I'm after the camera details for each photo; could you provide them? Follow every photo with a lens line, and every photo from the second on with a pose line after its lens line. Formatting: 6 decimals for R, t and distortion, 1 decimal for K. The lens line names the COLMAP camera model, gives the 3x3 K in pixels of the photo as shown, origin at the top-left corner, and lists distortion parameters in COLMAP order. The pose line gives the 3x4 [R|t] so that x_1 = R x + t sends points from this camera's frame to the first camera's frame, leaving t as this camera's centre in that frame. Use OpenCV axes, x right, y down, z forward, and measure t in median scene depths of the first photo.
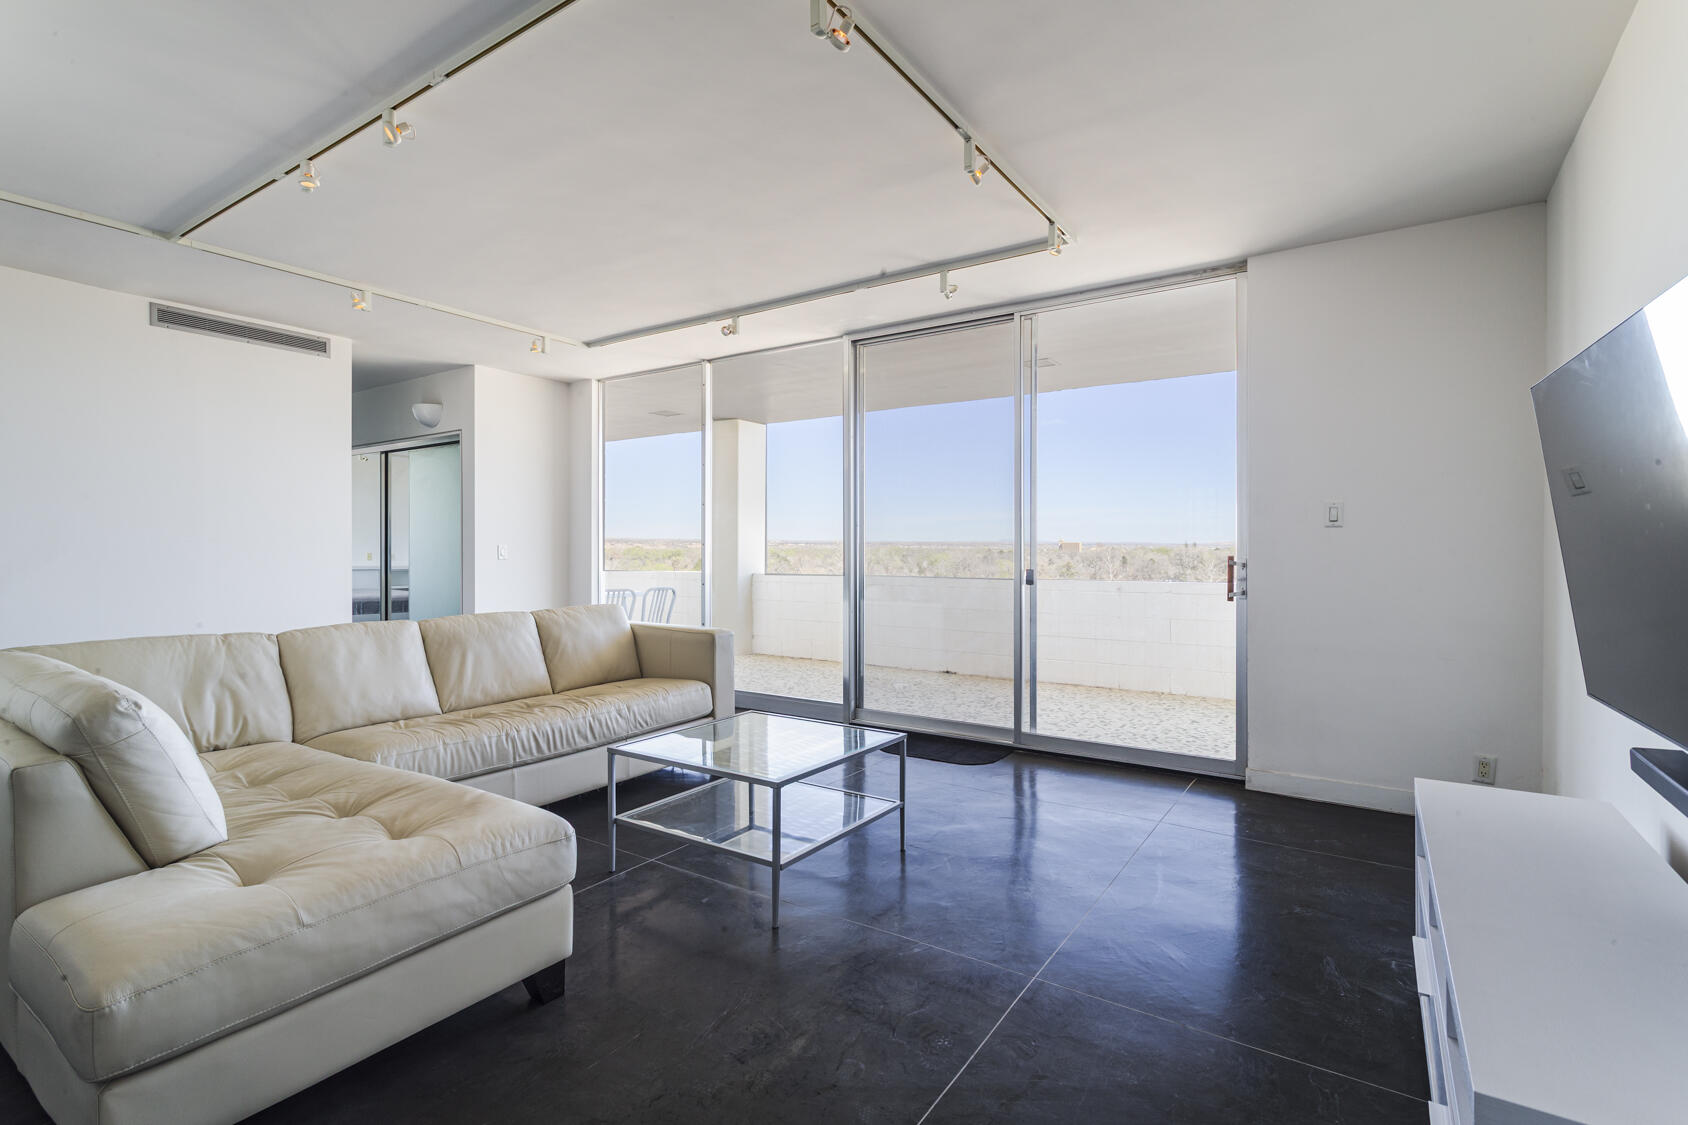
lens RADIAL K [[799.6, 0, 832.8], [0, 799.6, 552.4], [0, 0, 1]] dist [-0.000775, 0.000937]
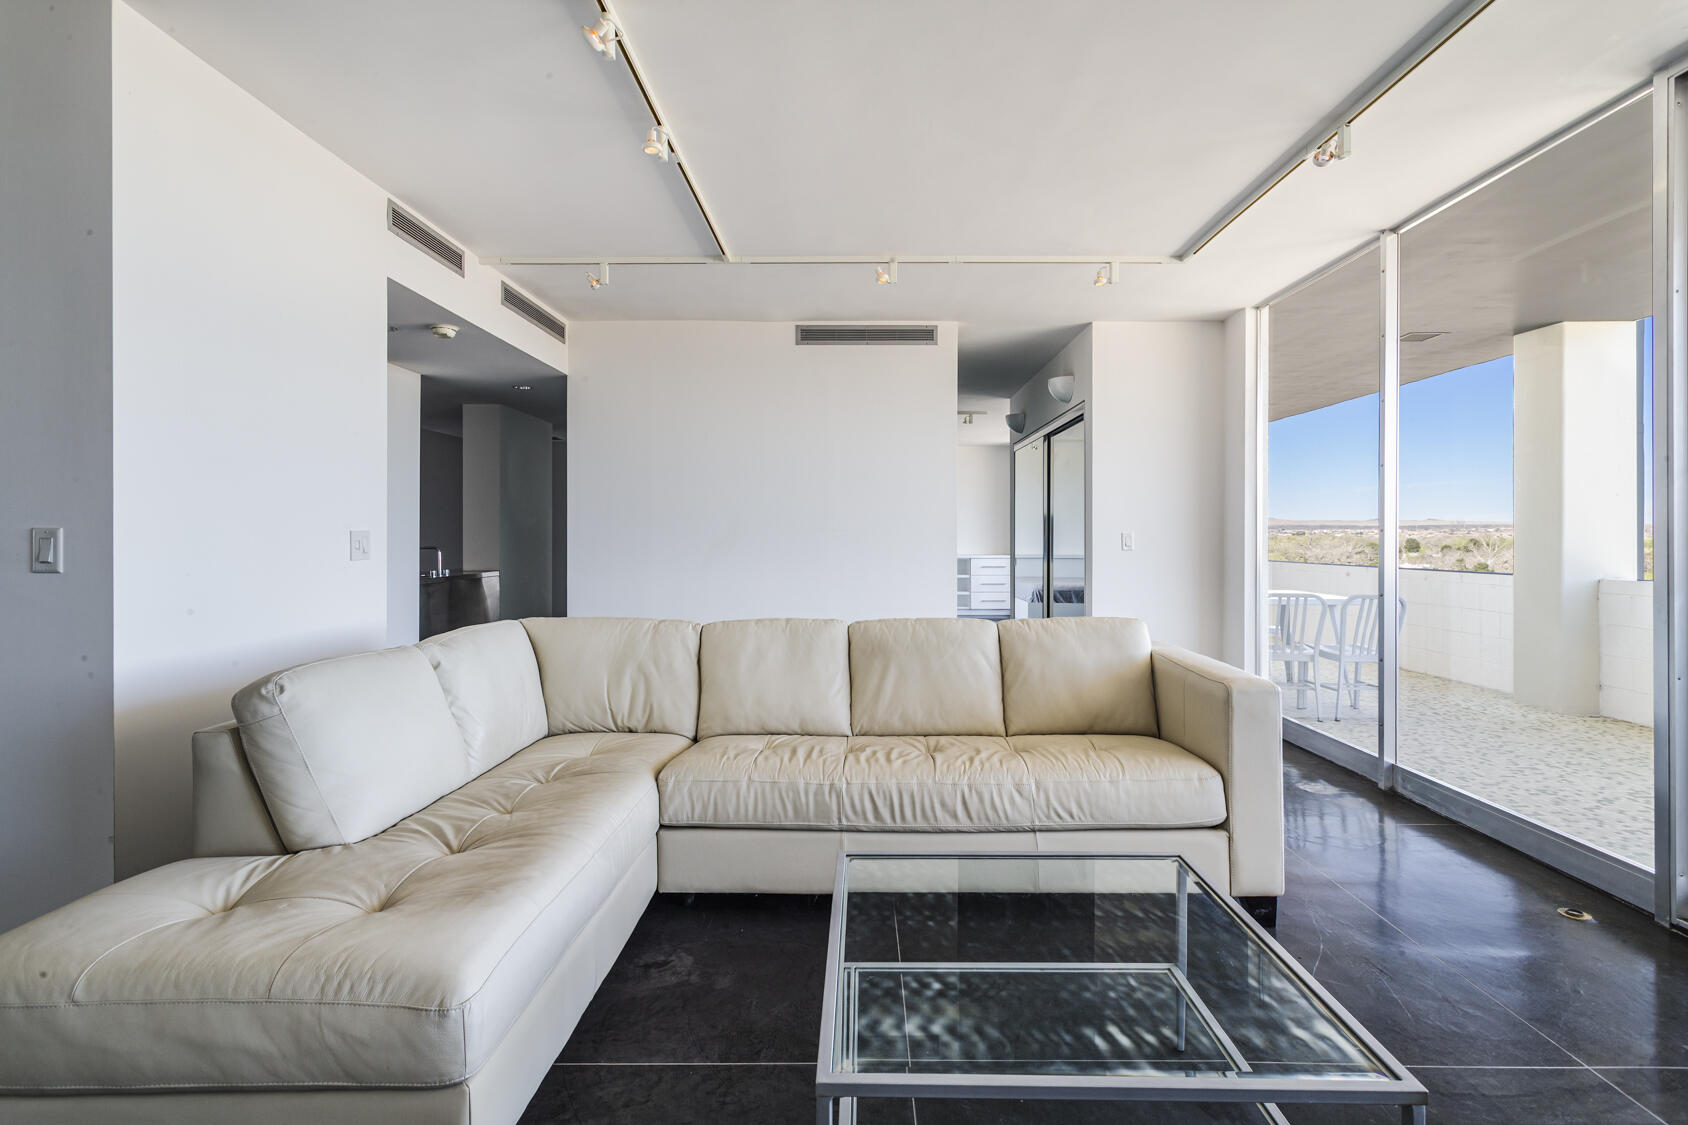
lens RADIAL K [[799.6, 0, 878.7], [0, 799.6, 540.2], [0, 0, 1]] dist [-0.000775, 0.000937]
pose [[0.564164, 0.002918, -0.825657, 0.216729], [-0.004162, 0.999991, 0.000690, -0.002363], [0.825652, 0.003047, 0.564171, 0.561087]]
